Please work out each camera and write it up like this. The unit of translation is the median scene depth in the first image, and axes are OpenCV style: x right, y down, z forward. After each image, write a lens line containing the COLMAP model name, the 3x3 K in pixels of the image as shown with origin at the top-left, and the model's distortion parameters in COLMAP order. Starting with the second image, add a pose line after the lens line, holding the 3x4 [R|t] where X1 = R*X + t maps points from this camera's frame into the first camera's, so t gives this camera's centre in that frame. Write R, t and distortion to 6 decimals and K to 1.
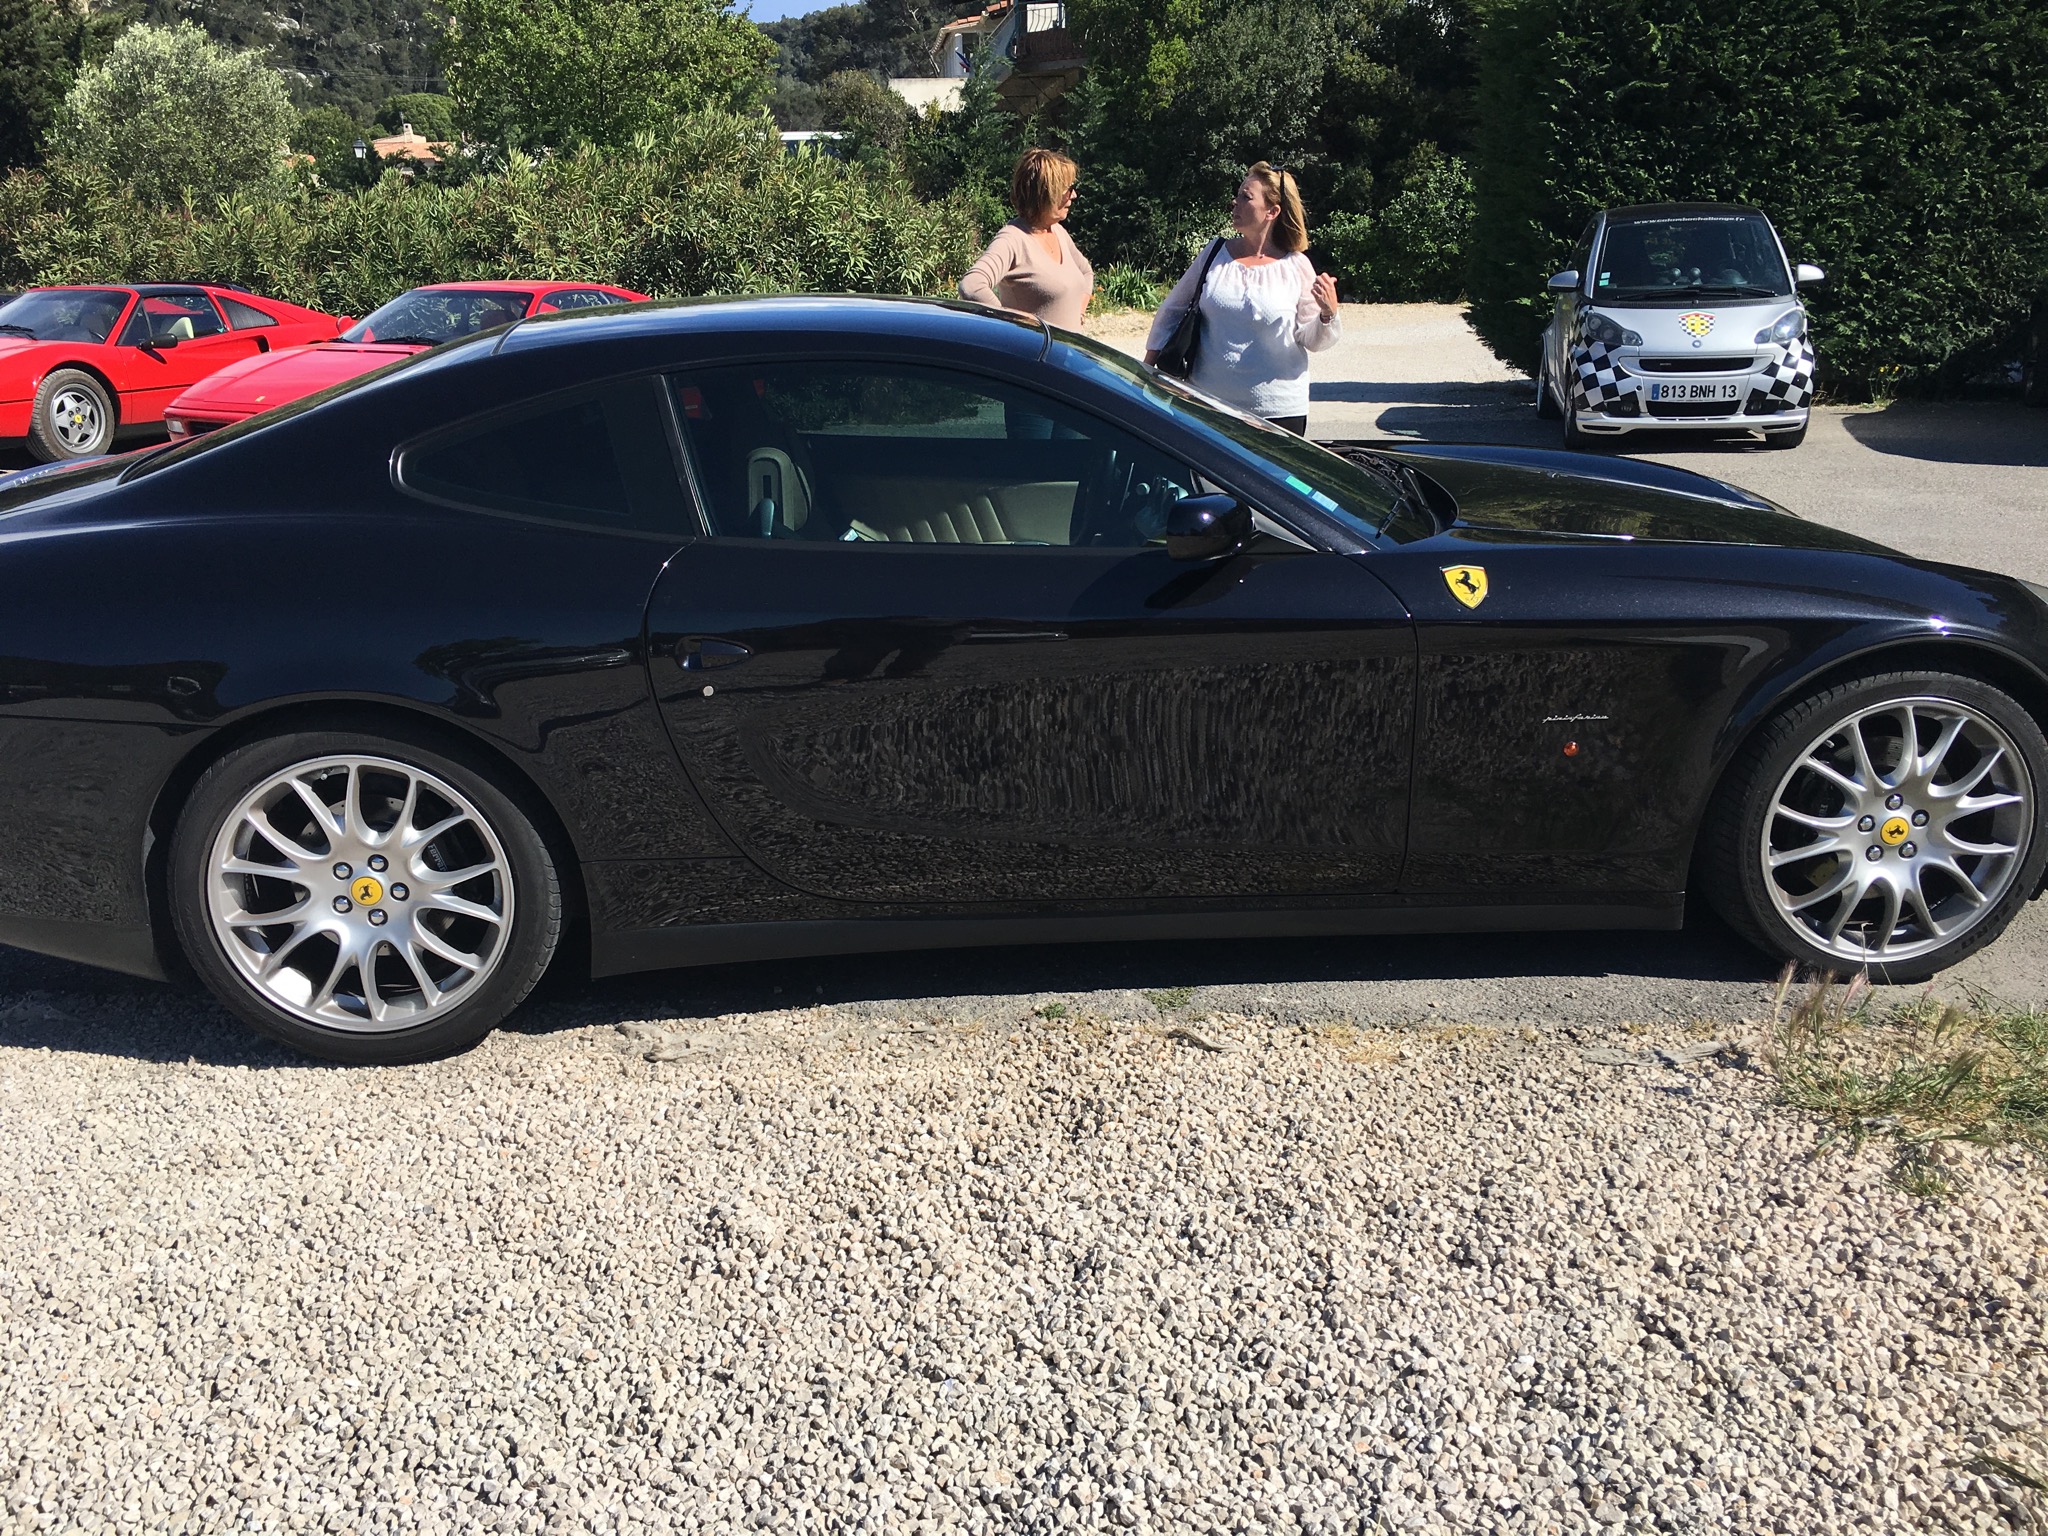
lens RADIAL K [[1762.2, 0, 1015.1], [0, 1762.2, 781.1], [0, 0, 1]] dist [0.054370, -0.057247]
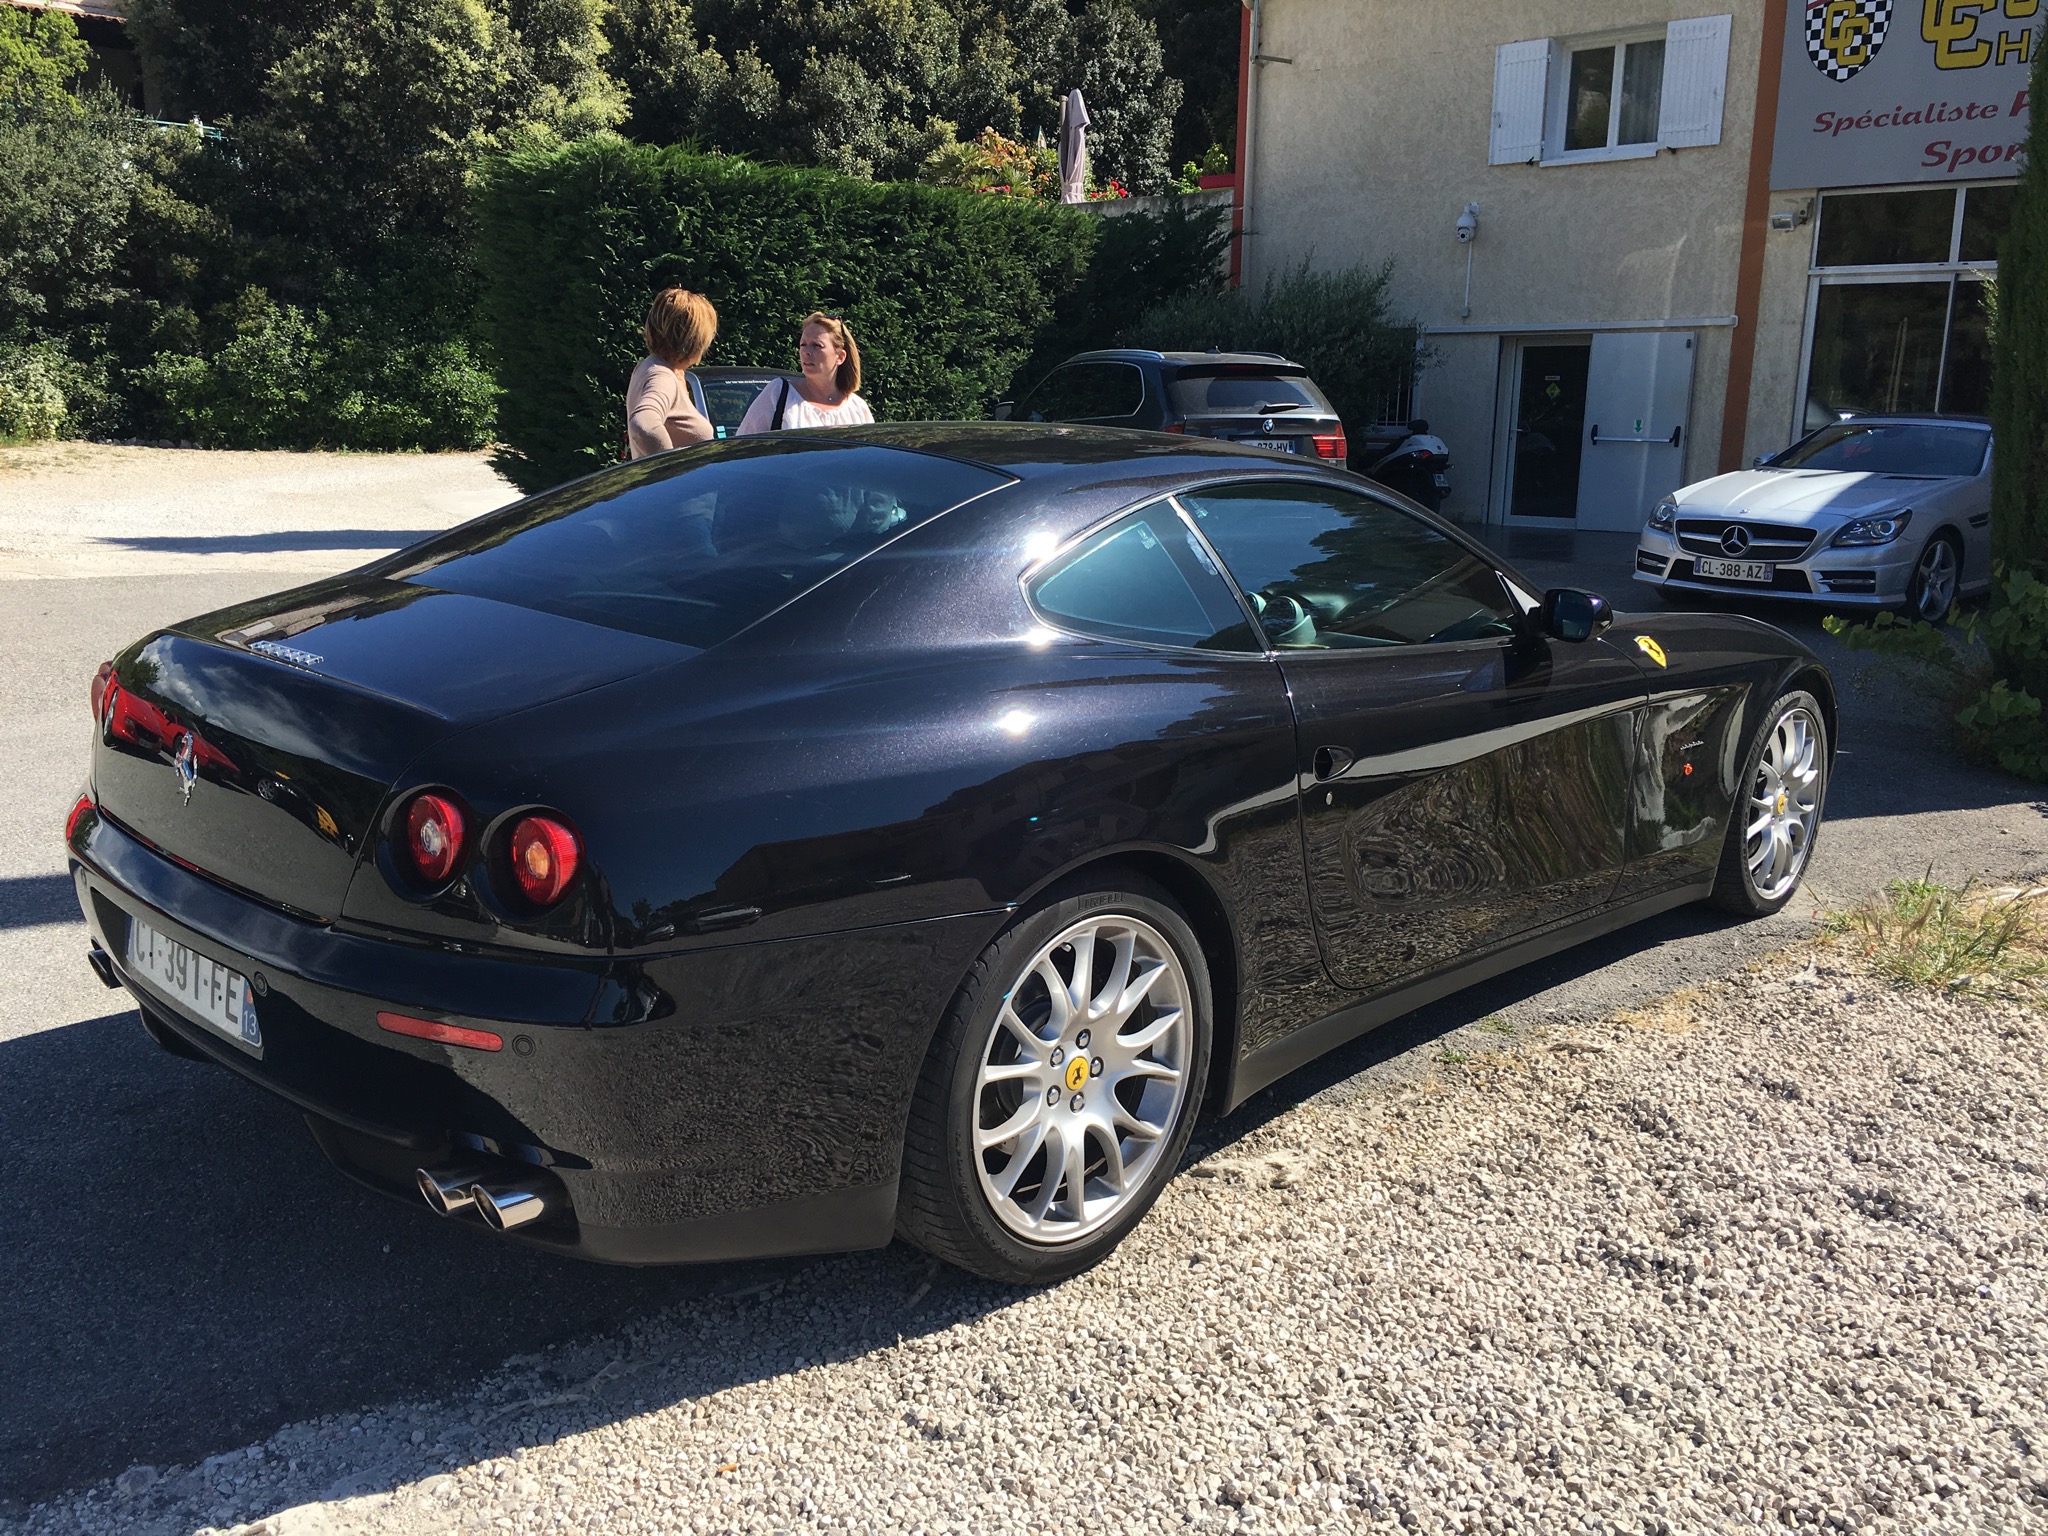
lens RADIAL K [[1762.2, 0, 1016.8], [0, 1762.2, 783.6], [0, 0, 1]] dist [0.054370, -0.057247]
pose [[0.746470, -0.111998, 0.655926, -0.236256], [0.164809, 0.986139, -0.019177, -0.017317], [-0.644686, 0.122418, 0.754582, 0.081825]]
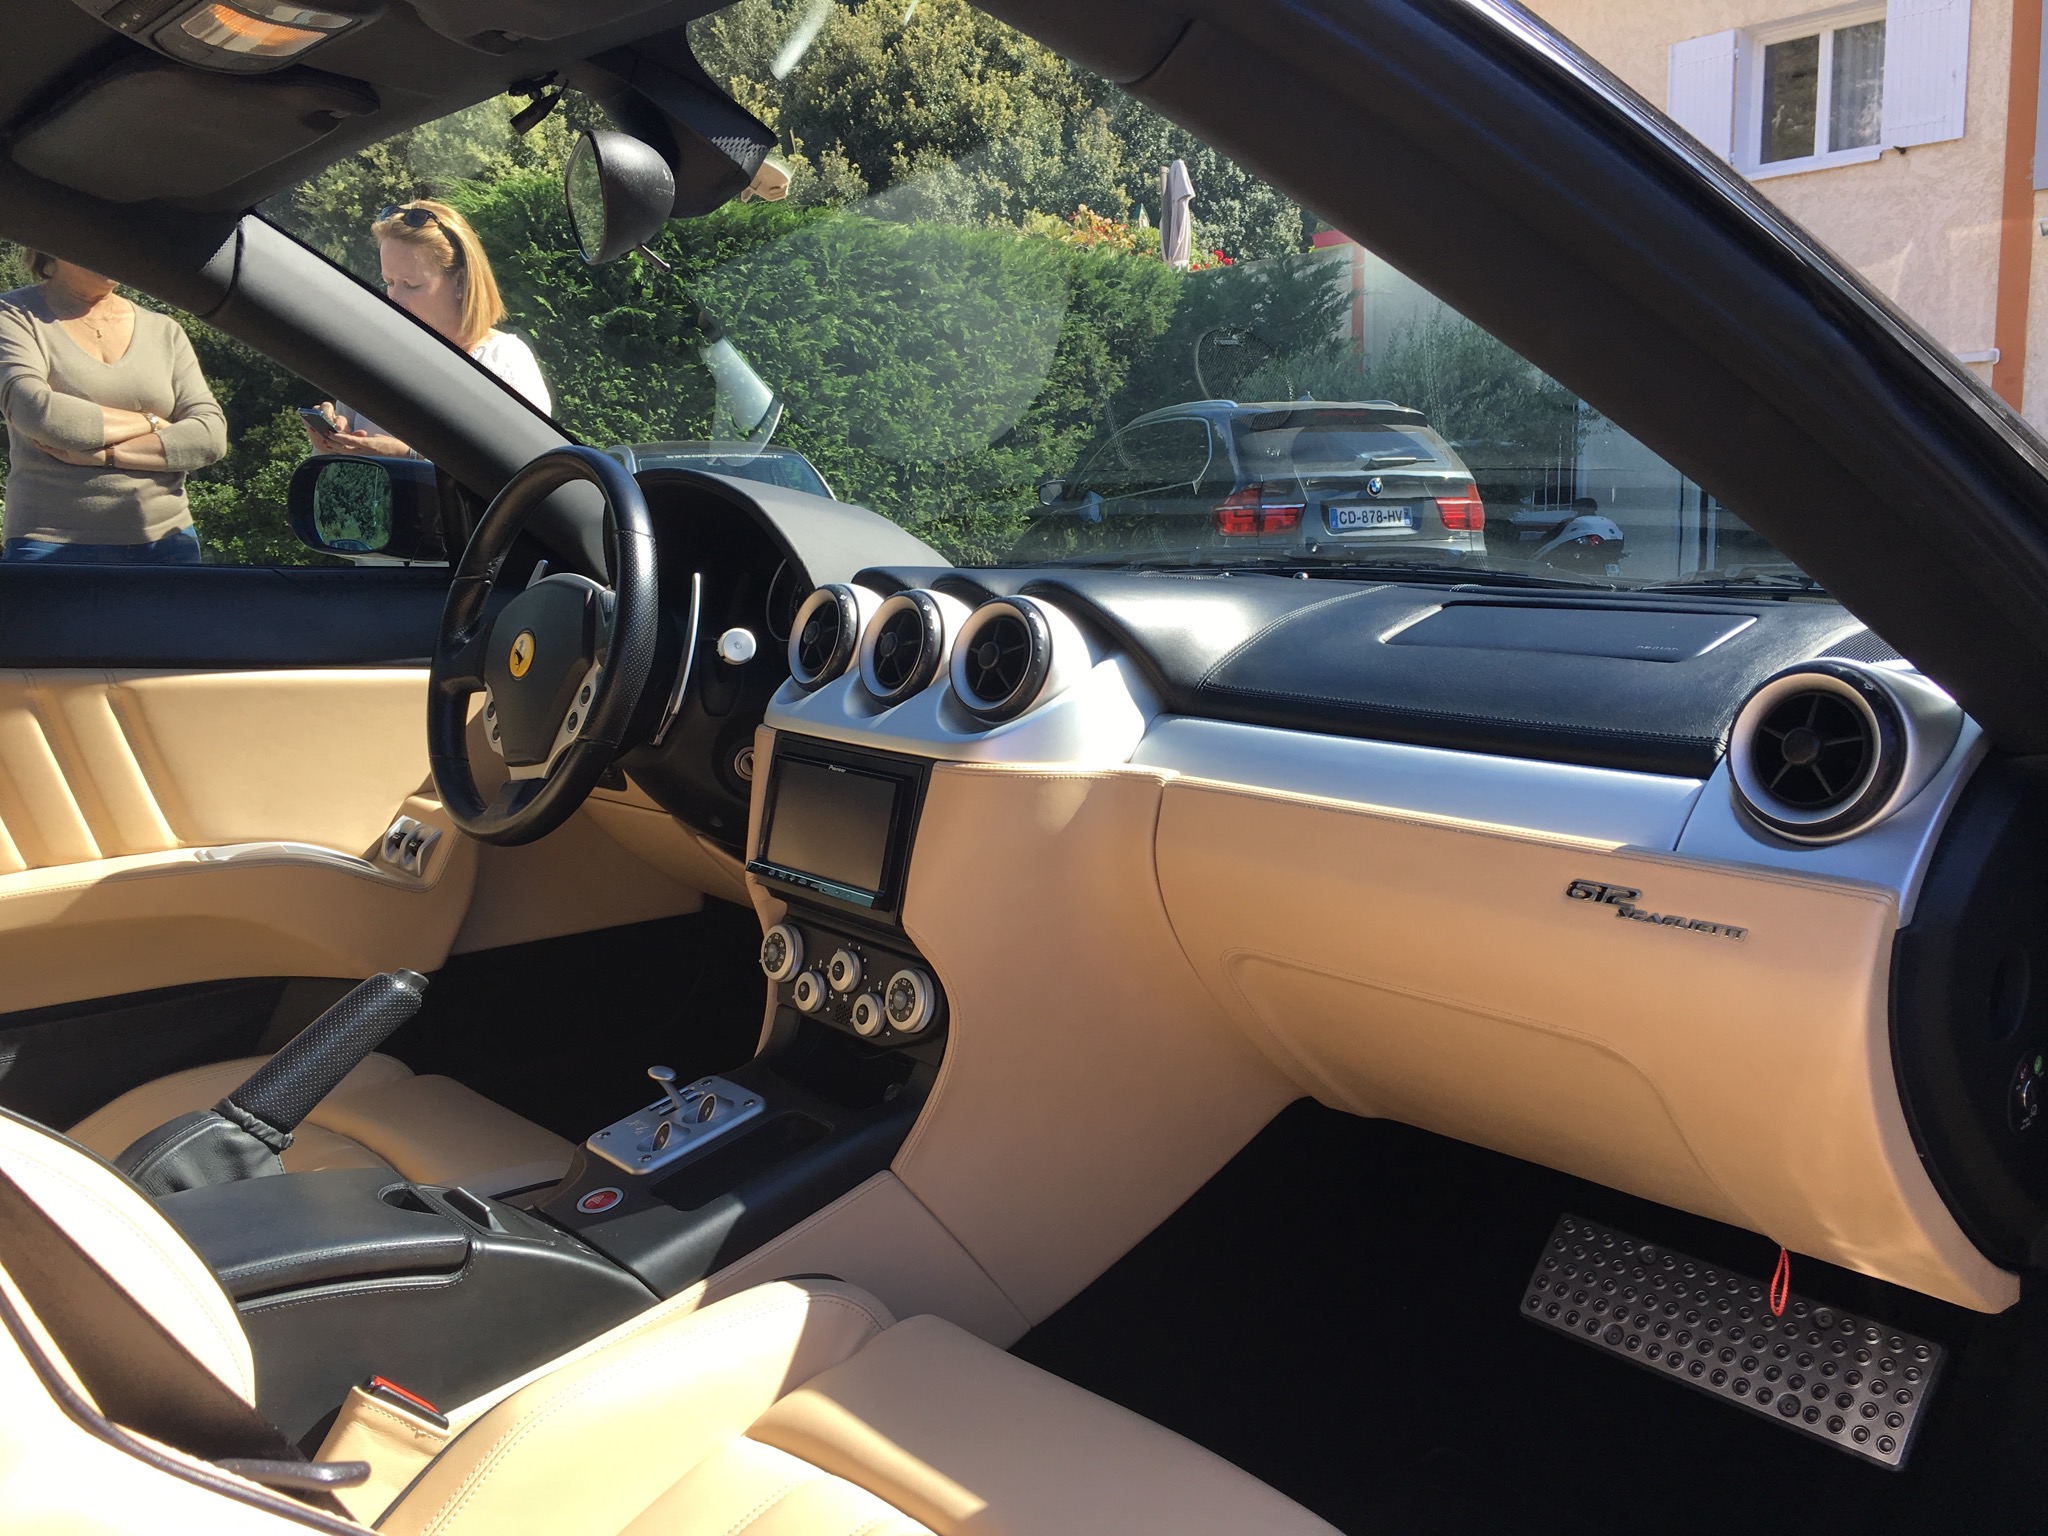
lens RADIAL K [[1762.2, 0, 1007.8], [0, 1762.2, 767.2], [0, 0, 1]] dist [0.054370, -0.057247]
pose [[0.806524, -0.066451, 0.587454, -0.027604], [0.168163, 0.978403, -0.120200, -0.032368], [-0.566780, 0.195732, 0.800281, 0.230657]]
